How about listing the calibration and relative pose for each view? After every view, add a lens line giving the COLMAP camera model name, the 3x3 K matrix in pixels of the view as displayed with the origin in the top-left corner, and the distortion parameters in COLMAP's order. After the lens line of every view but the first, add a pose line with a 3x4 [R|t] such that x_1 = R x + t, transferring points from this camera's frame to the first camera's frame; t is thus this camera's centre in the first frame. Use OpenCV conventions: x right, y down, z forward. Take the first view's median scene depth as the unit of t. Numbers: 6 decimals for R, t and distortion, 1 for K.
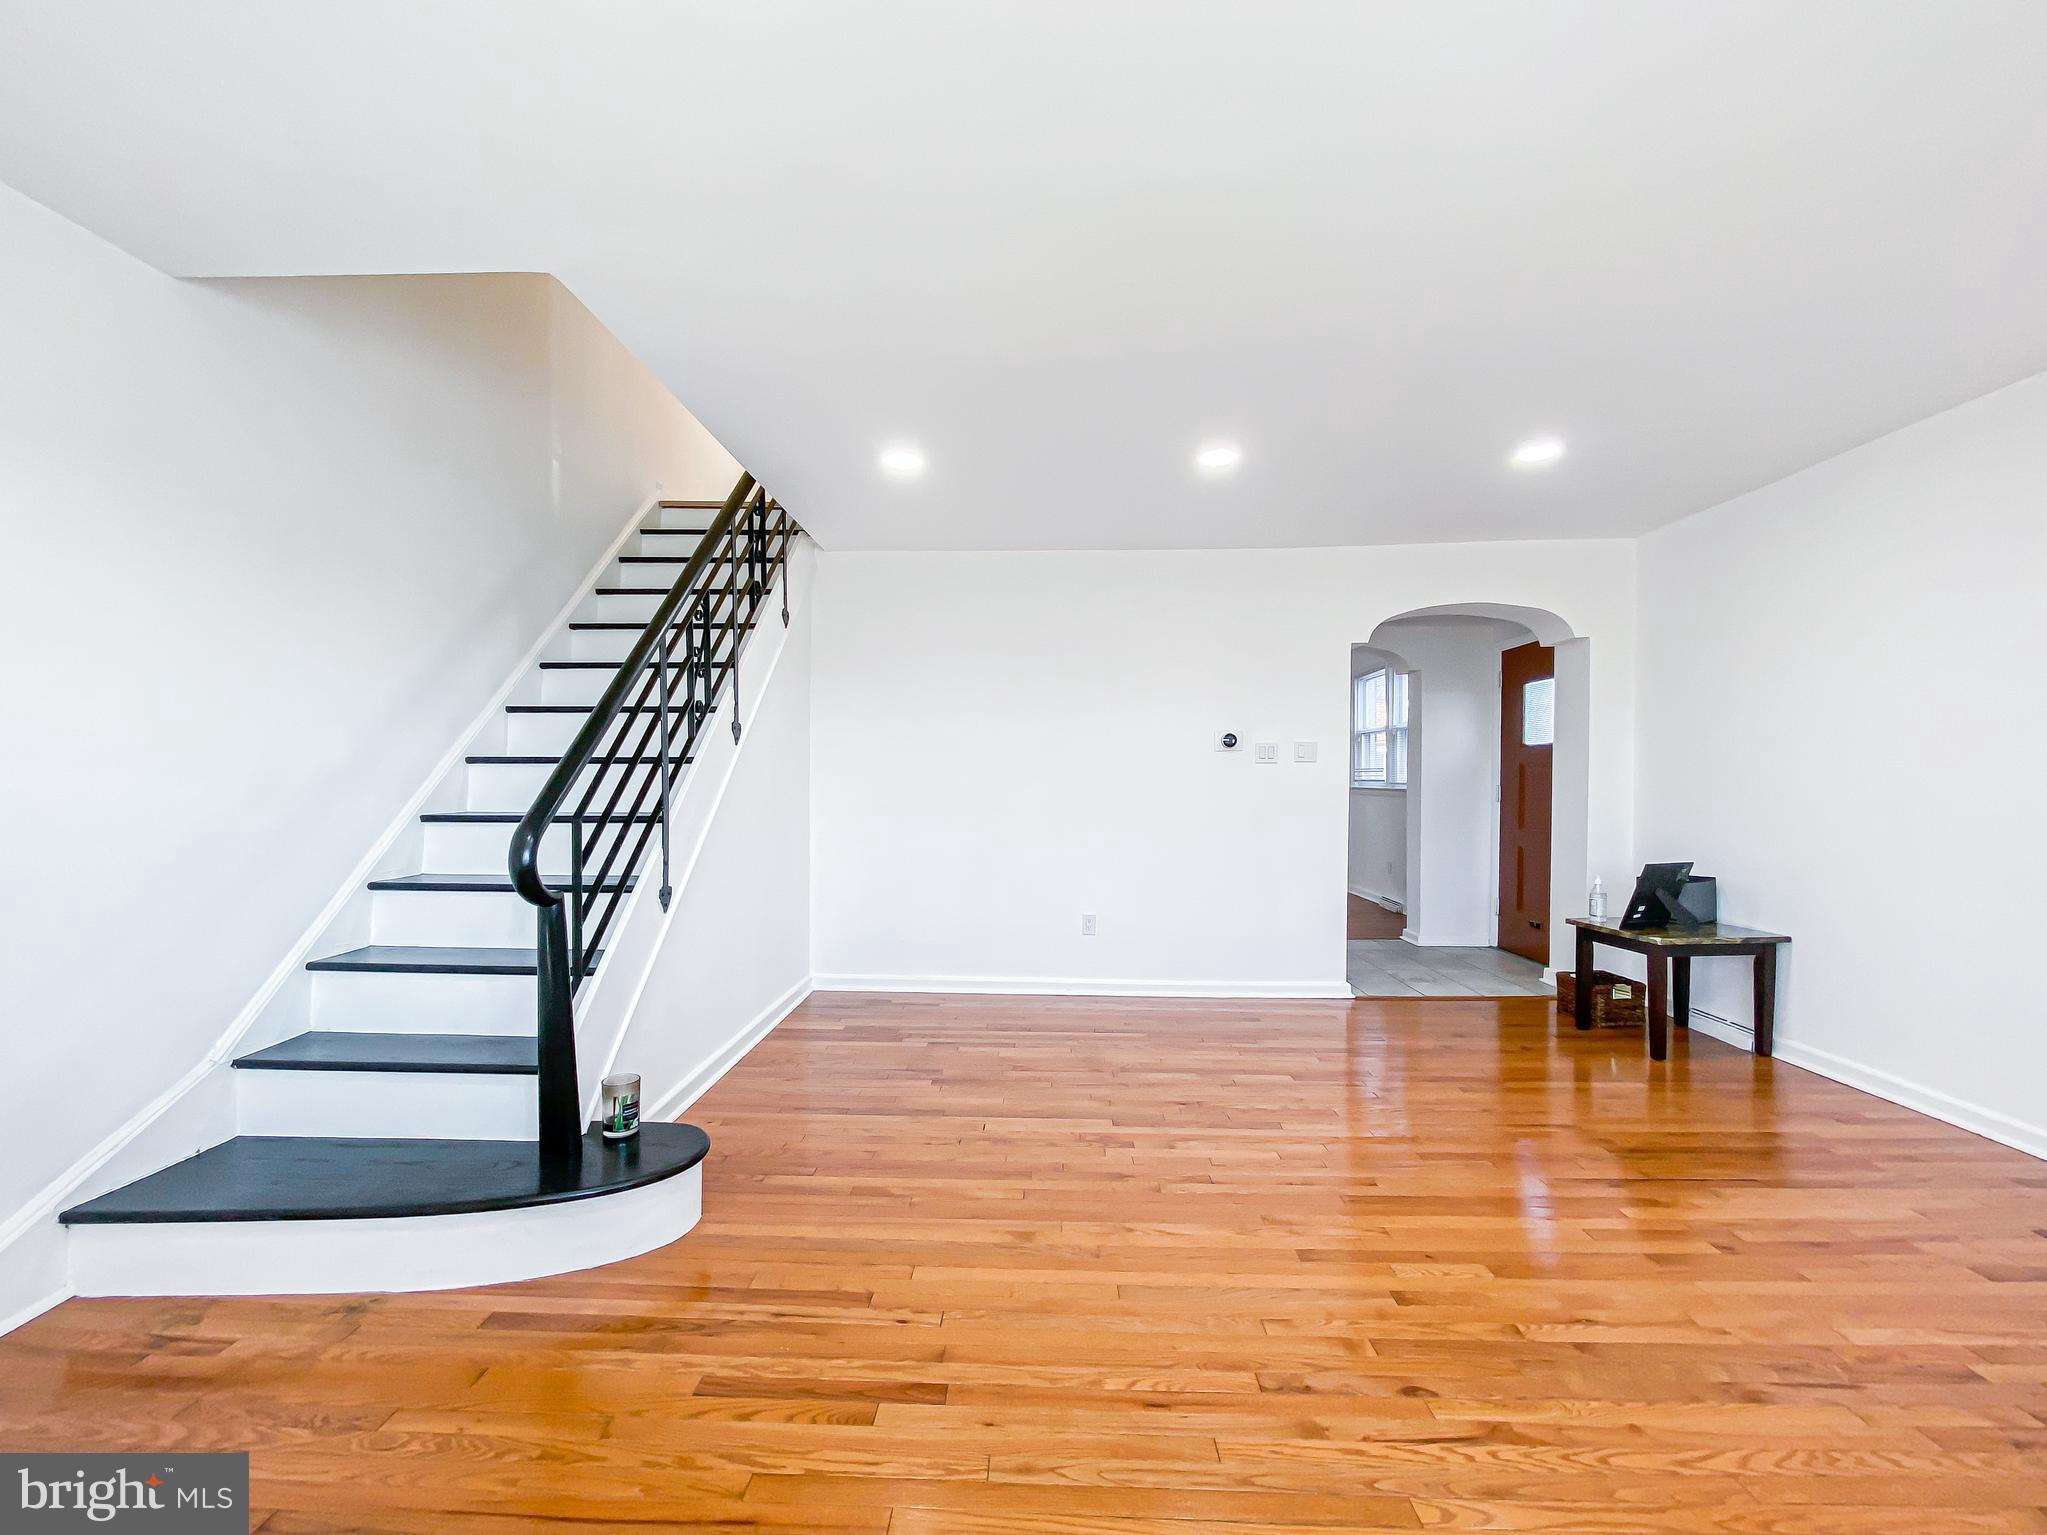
lens RADIAL K [[849.6, 0, 1013.9], [0, 849.6, 768.1], [0, 0, 1]] dist [0.000349, -0.005546]
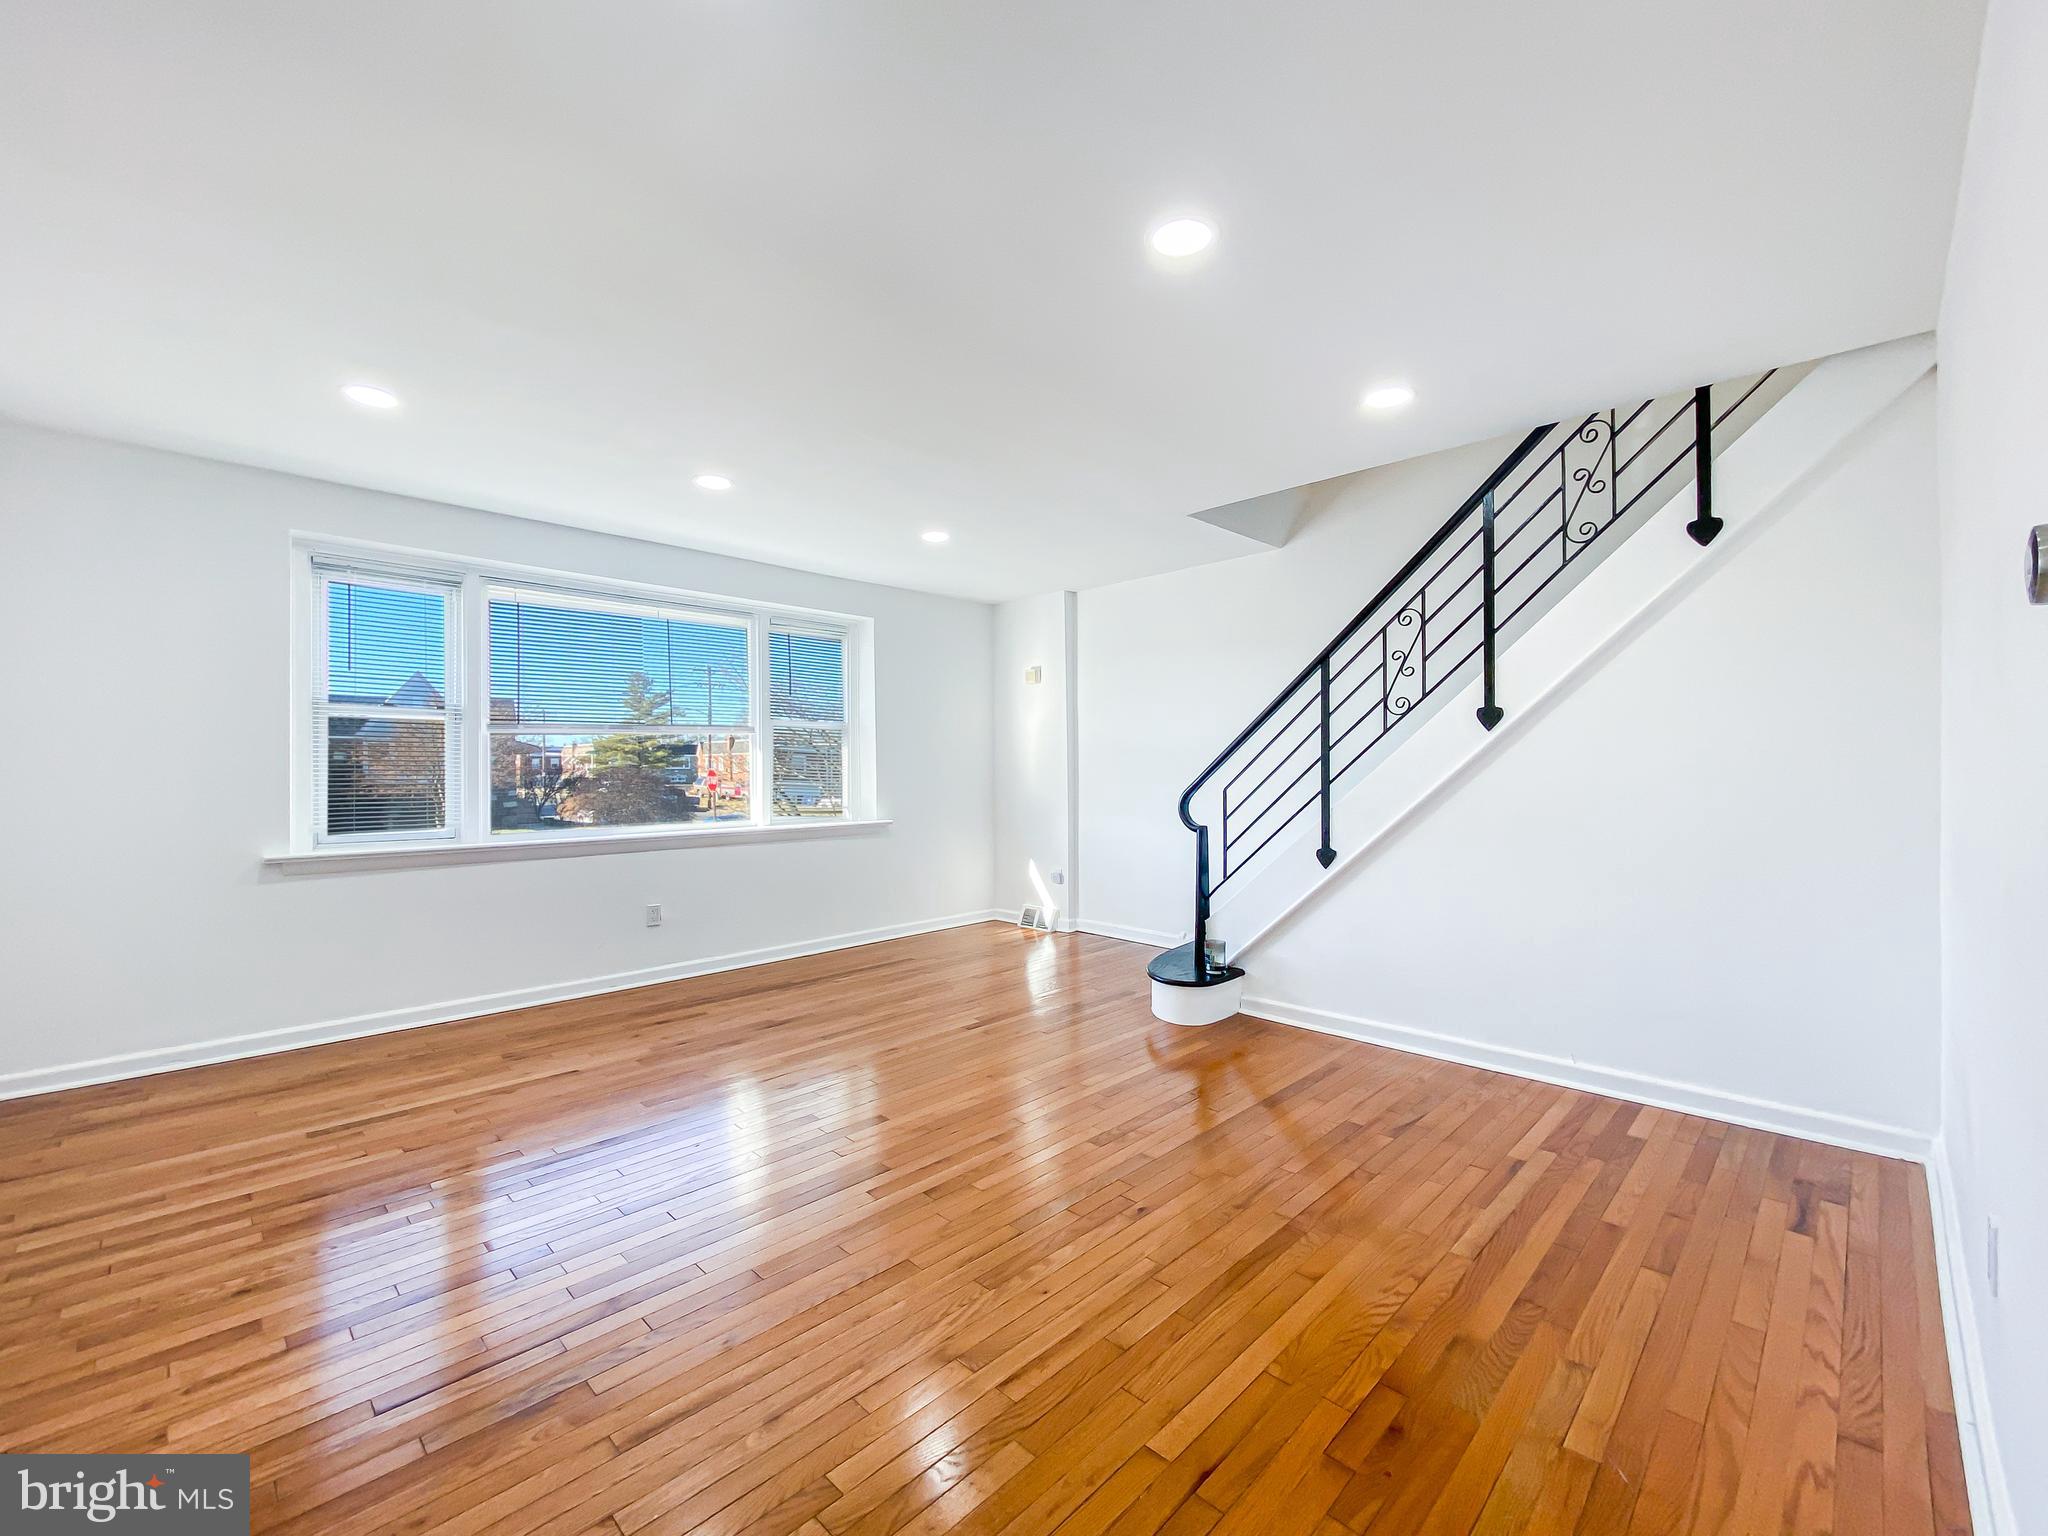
lens RADIAL K [[855.4, 0, 1028.0], [0, 855.4, 779.1], [0, 0, 1]] dist [0.002328, -0.005850]
pose [[-0.675291, 0.010374, -0.737479, 0.744004], [0.009389, 0.999941, 0.005468, 0.013836], [0.737492, -0.003232, -0.675348, 1.308546]]
